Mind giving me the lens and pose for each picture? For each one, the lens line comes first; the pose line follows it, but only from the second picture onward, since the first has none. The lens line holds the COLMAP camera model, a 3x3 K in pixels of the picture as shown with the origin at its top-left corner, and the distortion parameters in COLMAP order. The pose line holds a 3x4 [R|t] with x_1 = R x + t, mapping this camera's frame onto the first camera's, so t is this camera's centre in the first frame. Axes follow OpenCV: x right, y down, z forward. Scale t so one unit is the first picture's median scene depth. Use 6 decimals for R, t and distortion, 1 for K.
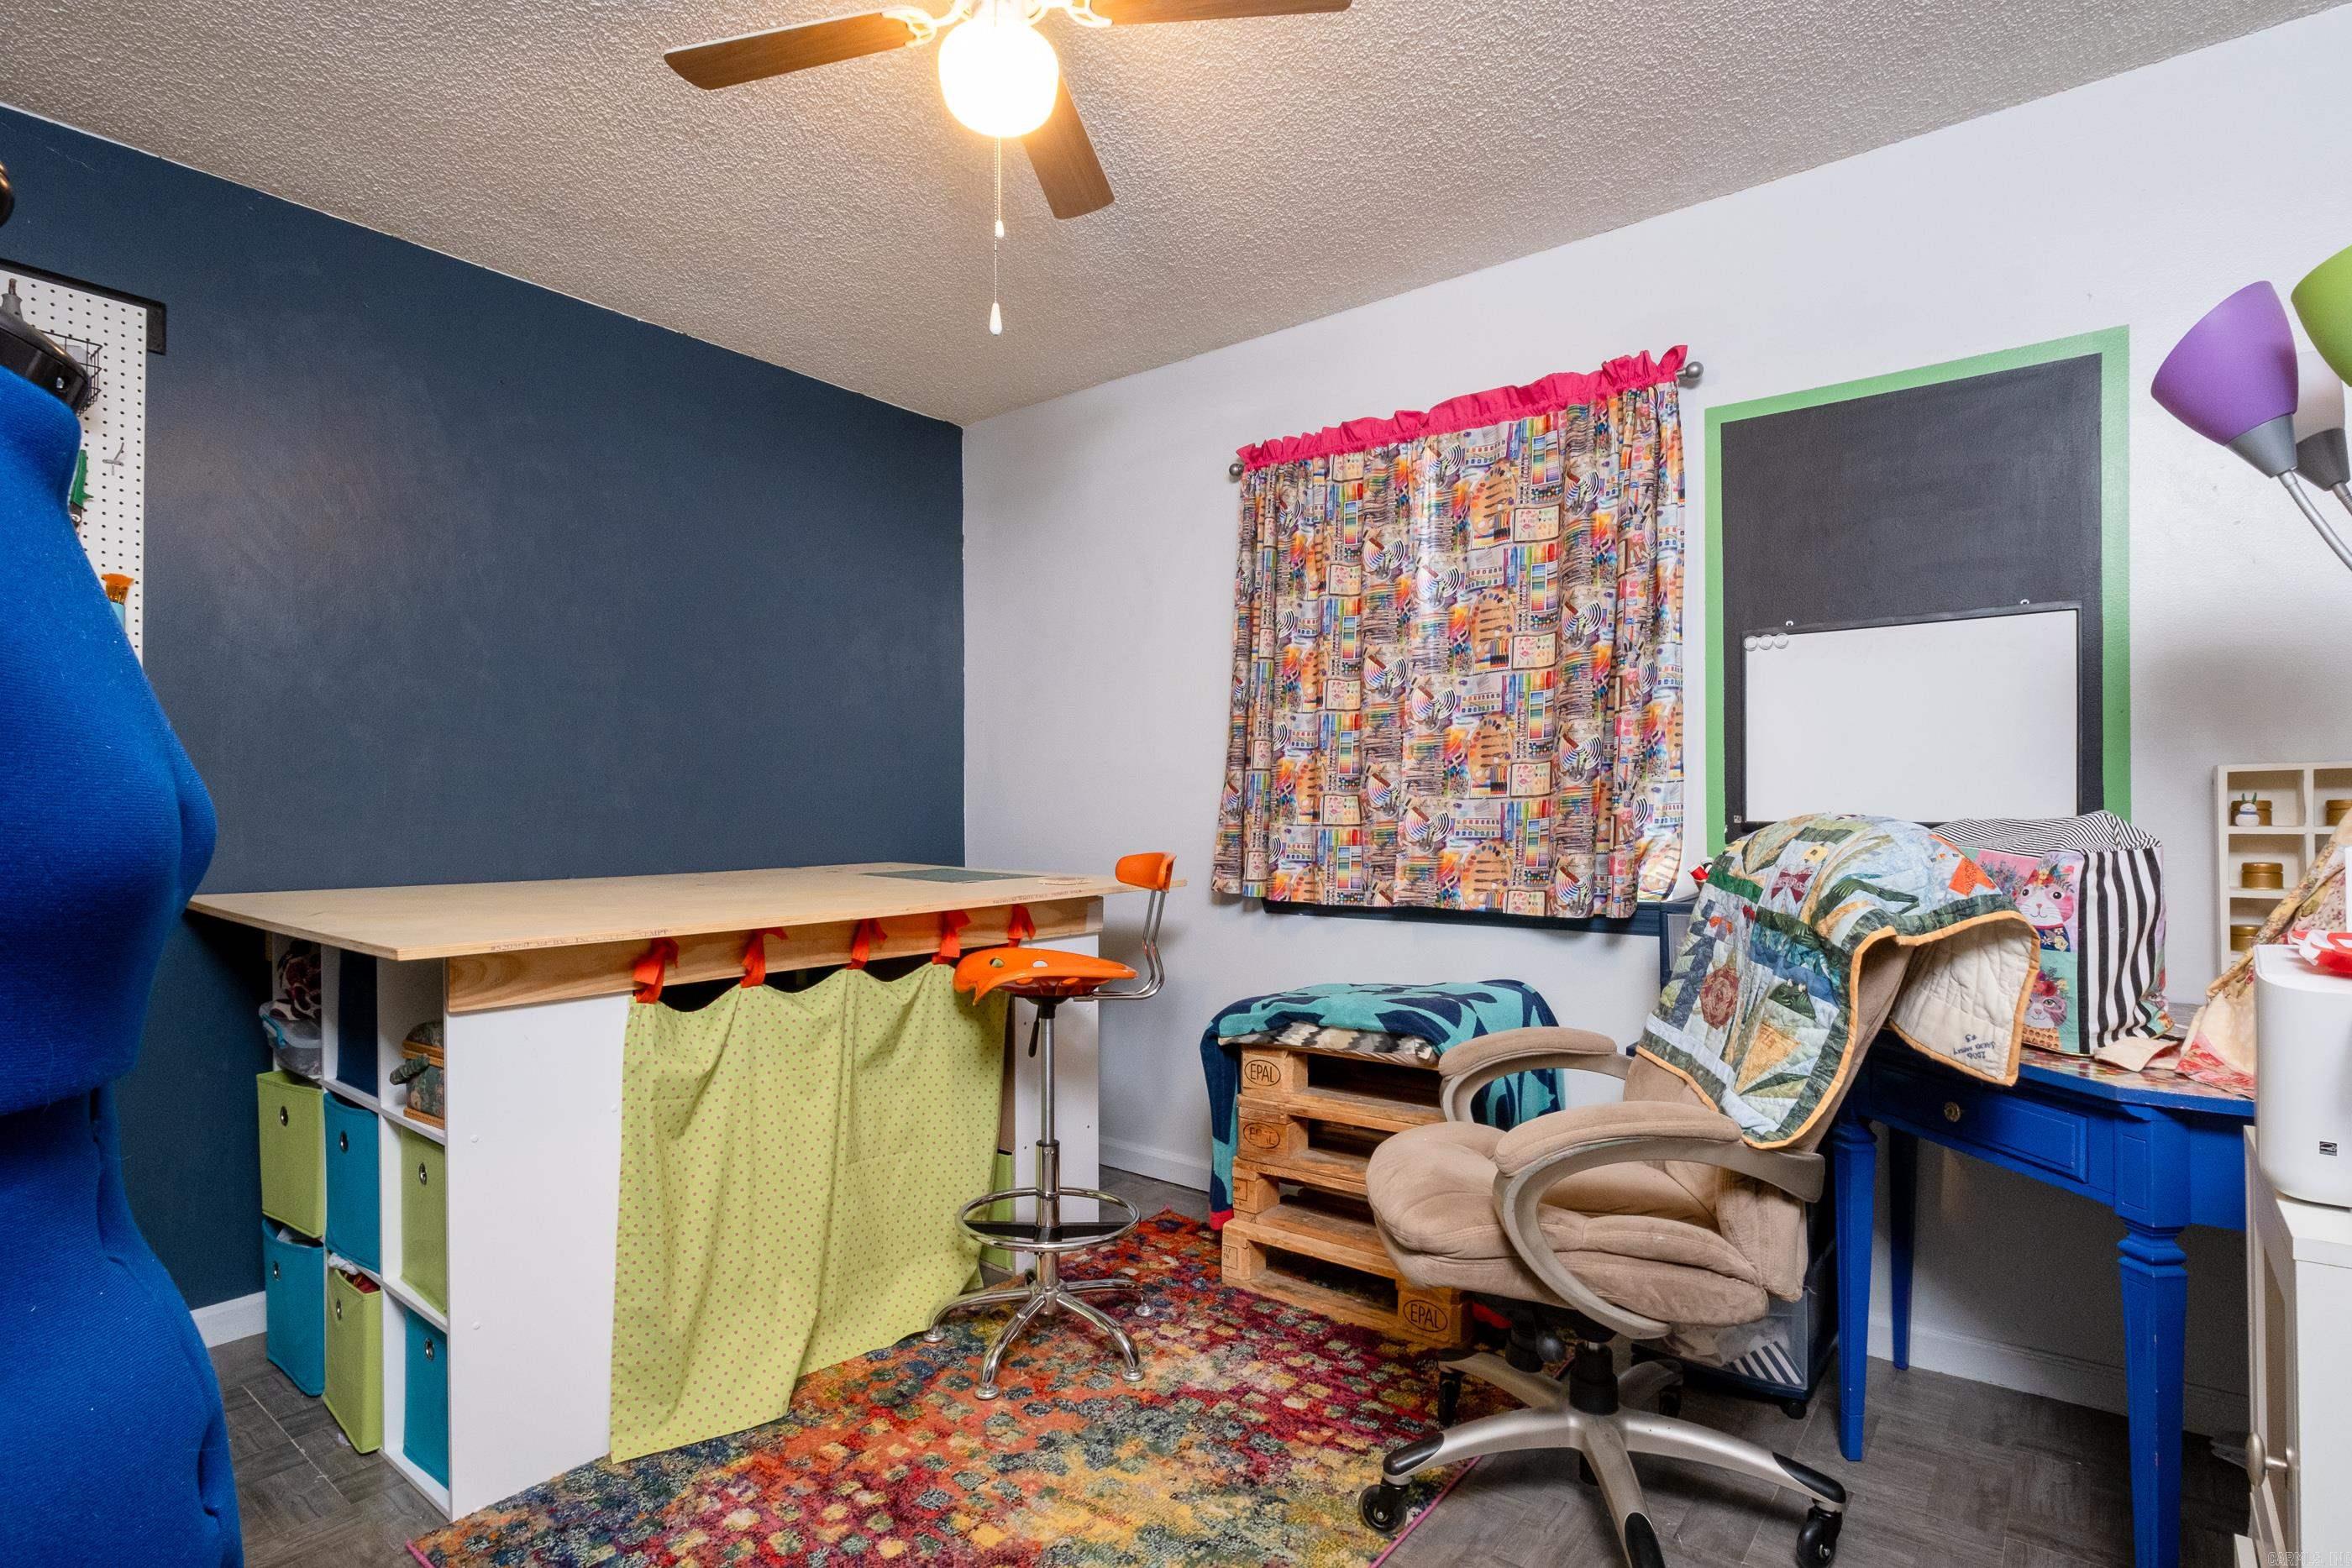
lens RADIAL K [[1141.0, 0, 1173.9], [0, 1141.0, 800.2], [0, 0, 1]] dist [-0.003374, 0.000311]
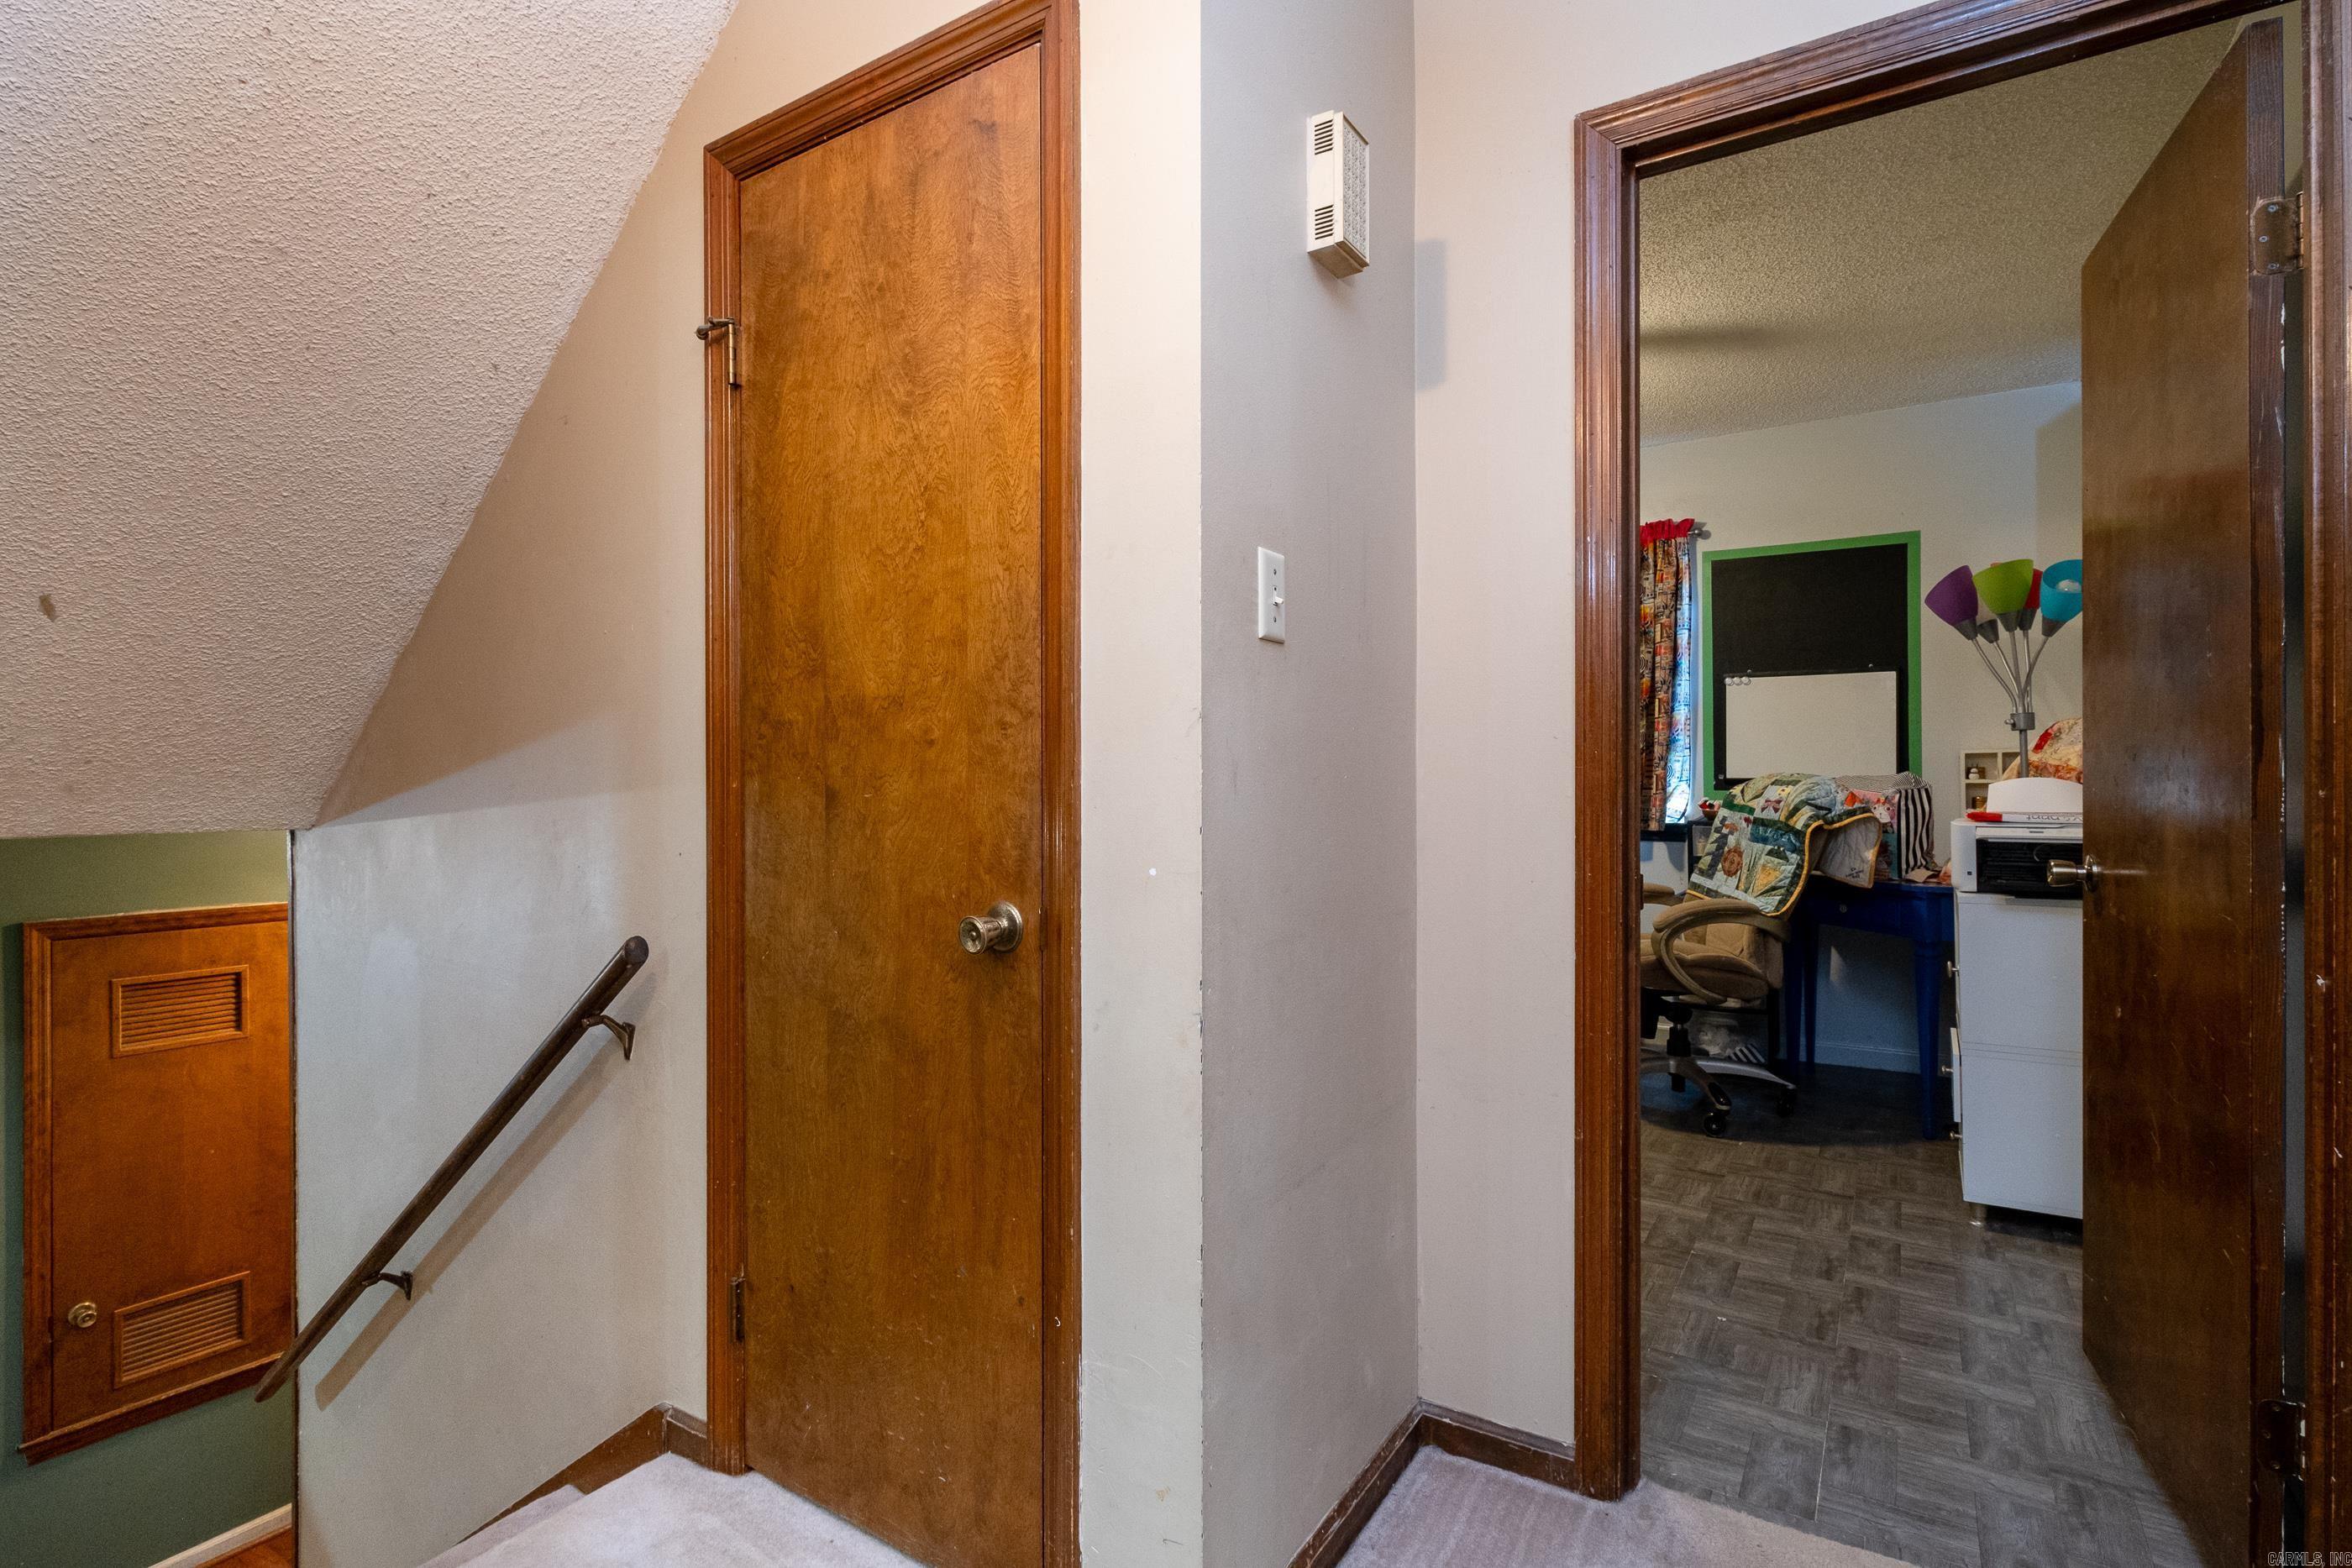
lens RADIAL K [[1116.8, 0, 1143.3], [0, 1116.8, 776.1], [0, 0, 1]] dist [0.000070, 0.000071]
pose [[0.996693, -0.000502, 0.081257, -0.580247], [-0.000059, 0.999976, 0.006897, 0.002504], [-0.081258, -0.006879, 0.996669, -0.719251]]
